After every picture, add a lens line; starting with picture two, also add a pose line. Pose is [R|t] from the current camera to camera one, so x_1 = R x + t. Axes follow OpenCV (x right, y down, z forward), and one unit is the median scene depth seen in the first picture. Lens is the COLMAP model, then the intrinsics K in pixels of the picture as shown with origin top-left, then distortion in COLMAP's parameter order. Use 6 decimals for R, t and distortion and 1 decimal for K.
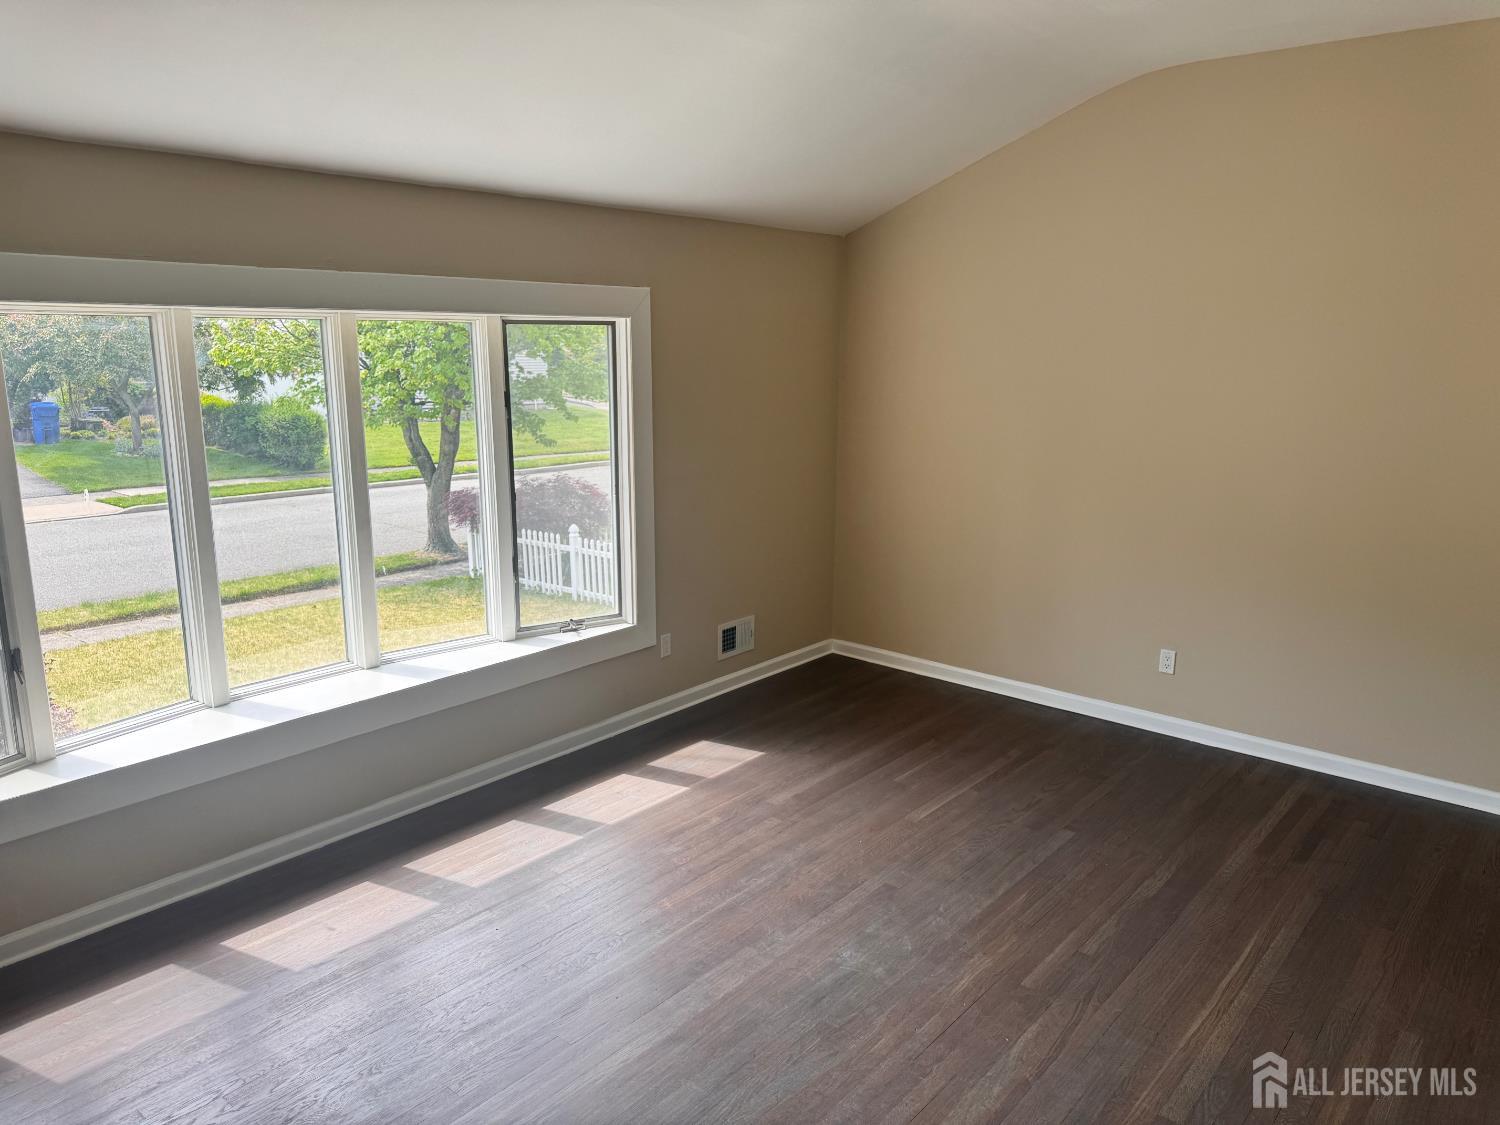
lens RADIAL K [[1047.3, 0, 745.8], [0, 1047.3, 554.9], [0, 0, 1]] dist [0.022647, -0.000895]
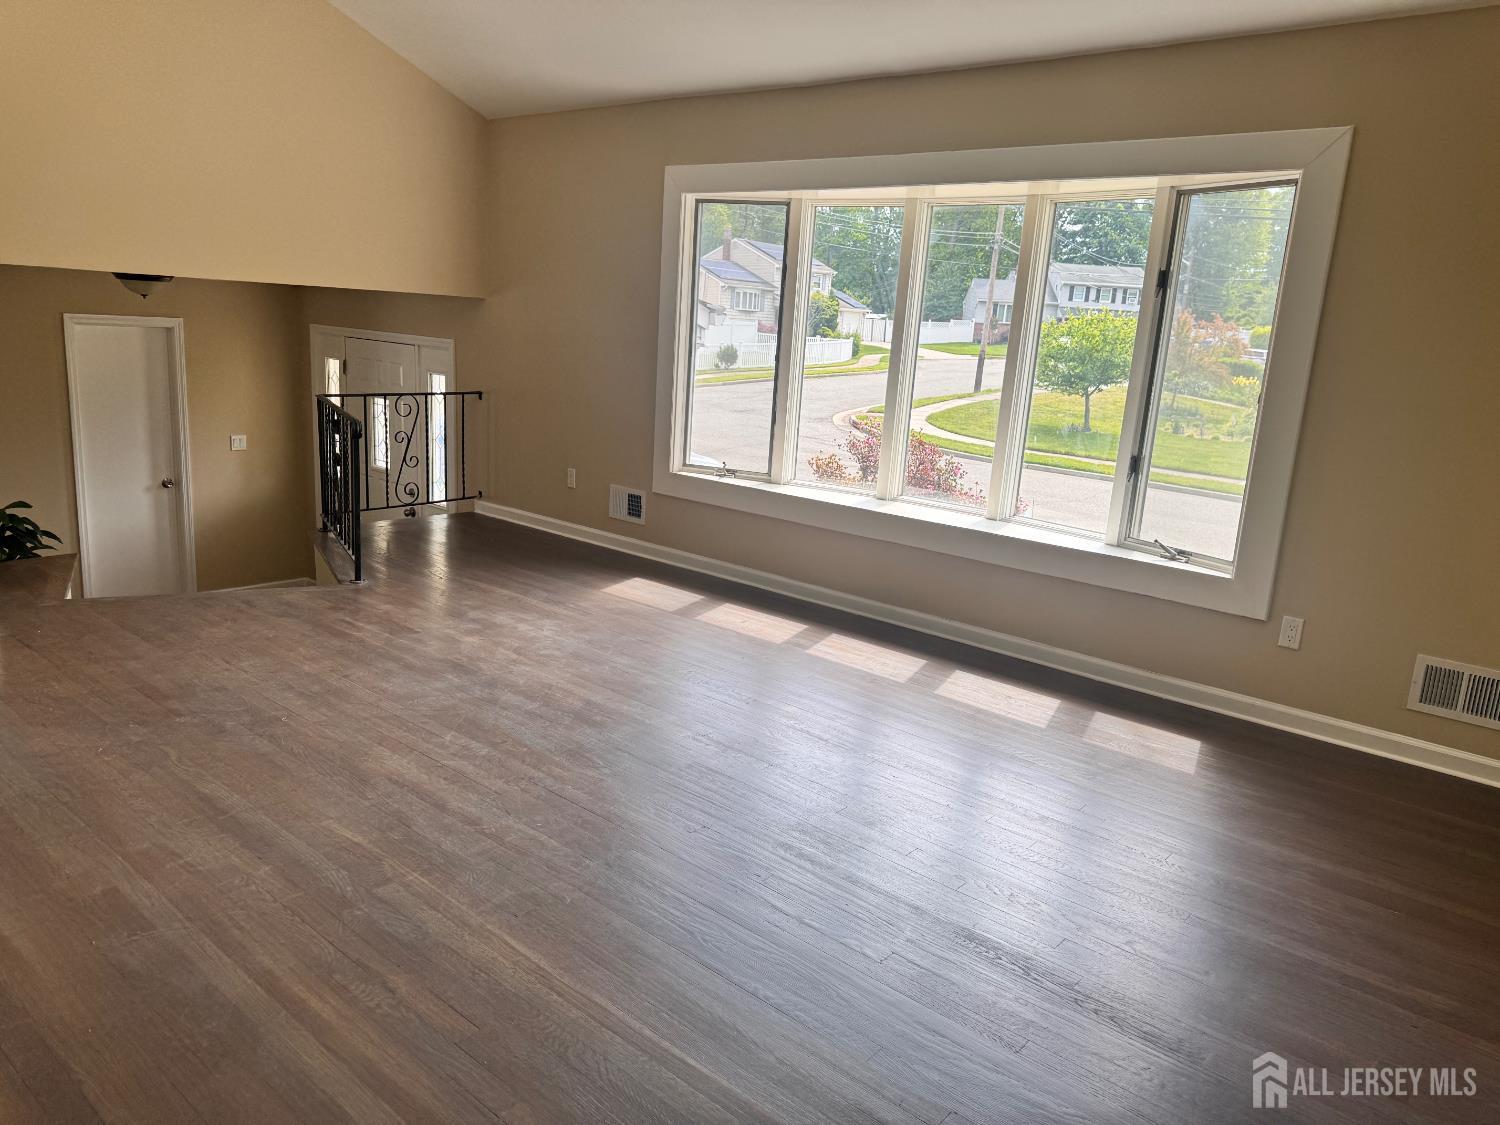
lens RADIAL K [[1056.0, 0, 750.0], [0, 1056.0, 562.5], [0, 0, 1]] dist [-0.001453, -0.001006]
pose [[0.004706, 0.222233, -0.974982, 0.676619], [-0.268661, 0.939427, 0.212832, -0.014859], [0.963223, 0.260938, 0.064126, 0.629736]]
